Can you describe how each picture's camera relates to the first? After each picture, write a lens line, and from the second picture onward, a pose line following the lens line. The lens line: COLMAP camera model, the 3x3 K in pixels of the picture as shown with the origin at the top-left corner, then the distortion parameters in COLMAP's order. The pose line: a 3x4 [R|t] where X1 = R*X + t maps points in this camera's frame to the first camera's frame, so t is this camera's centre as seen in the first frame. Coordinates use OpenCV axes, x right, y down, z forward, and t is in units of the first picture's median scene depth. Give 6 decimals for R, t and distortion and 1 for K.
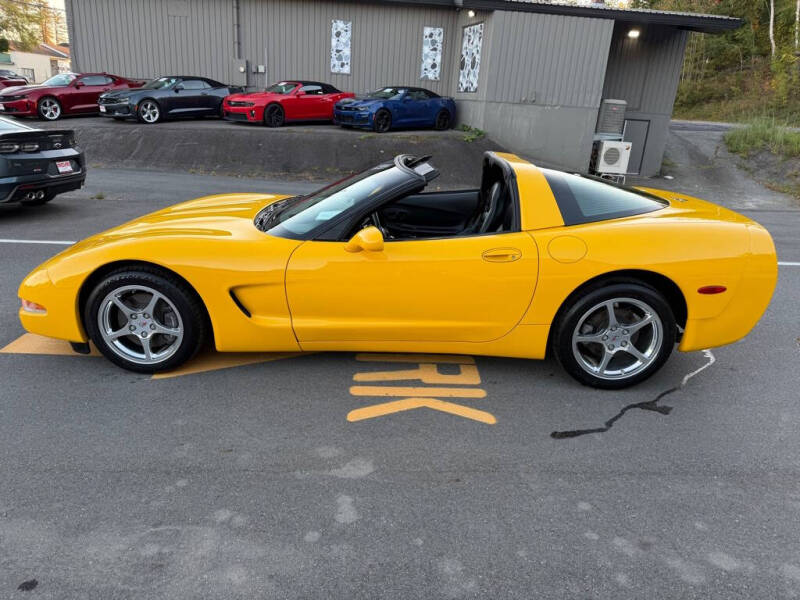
lens RADIAL K [[562.3, 0, 403.0], [0, 562.3, 301.2], [0, 0, 1]] dist [0.036704, -0.054856]
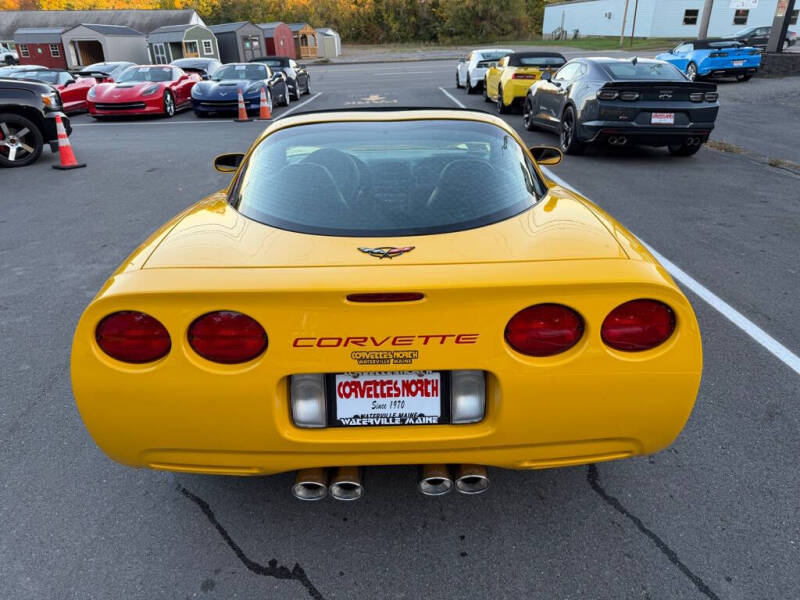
lens RADIAL K [[572.4, 0, 403.5], [0, 572.4, 295.0], [0, 0, 1]] dist [0.027872, -0.033602]
pose [[0.018419, 0.365171, -0.930758, 0.203162], [-0.320757, 0.883869, 0.340427, -0.068037], [0.946982, 0.292277, 0.133411, 0.218161]]
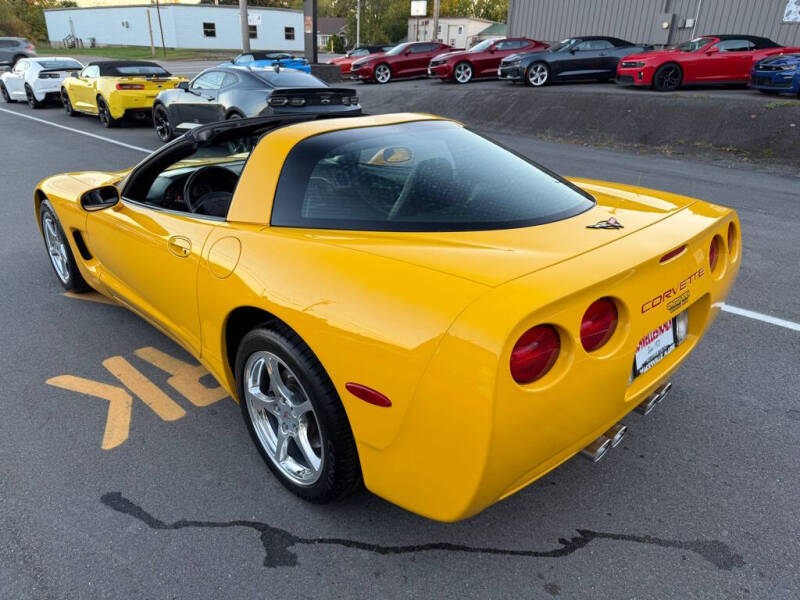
lens RADIAL K [[568.6, 0, 402.6], [0, 568.6, 302.8], [0, 0, 1]] dist [0.024327, -0.038350]
pose [[0.698408, 0.257170, -0.667900, 0.160825], [-0.221905, 0.965032, 0.139538, -0.032356], [0.680430, 0.050756, 0.731053, 0.117113]]
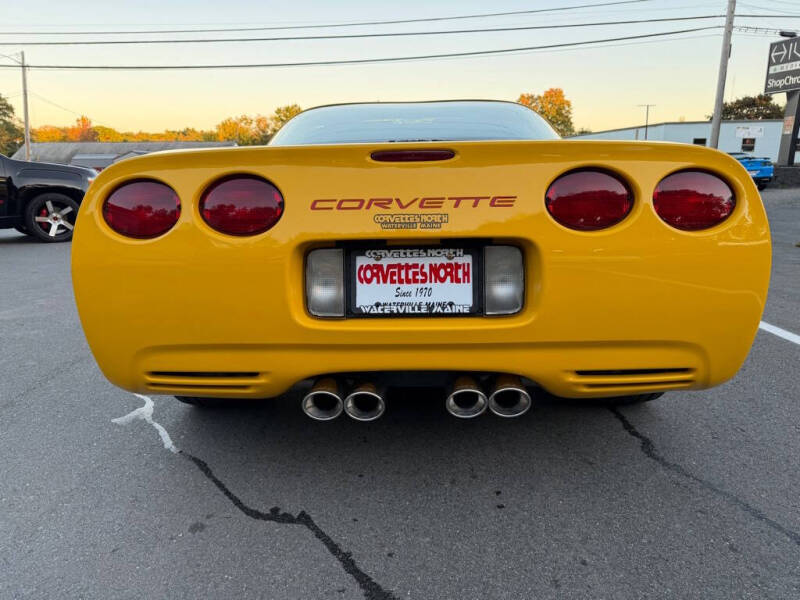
lens RADIAL K [[568.7, 0, 400.1], [0, 568.7, 298.8], [0, 0, 1]] dist [0.042153, -0.049871]
pose [[-0.026050, 0.172169, -0.984723, 0.204277], [-0.321885, 0.931150, 0.171318, -0.032074], [0.946420, 0.321430, 0.031162, 0.229404]]
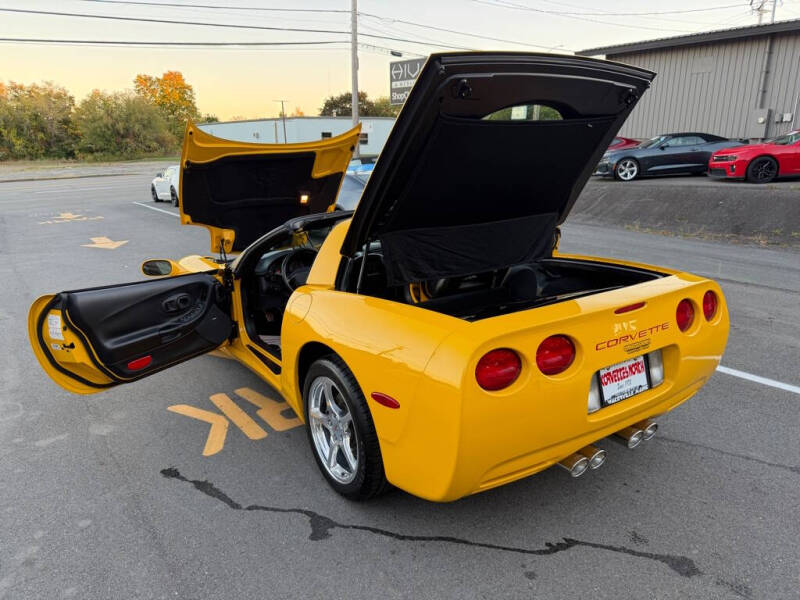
lens RADIAL K [[568.6, 0, 402.6], [0, 568.6, 302.8], [0, 0, 1]] dist [0.024327, -0.038350]
pose [[0.563844, 0.161825, -0.809872, 0.201197], [-0.238546, 0.970731, 0.027888, -0.029624], [0.790681, 0.177467, 0.585943, 0.105873]]
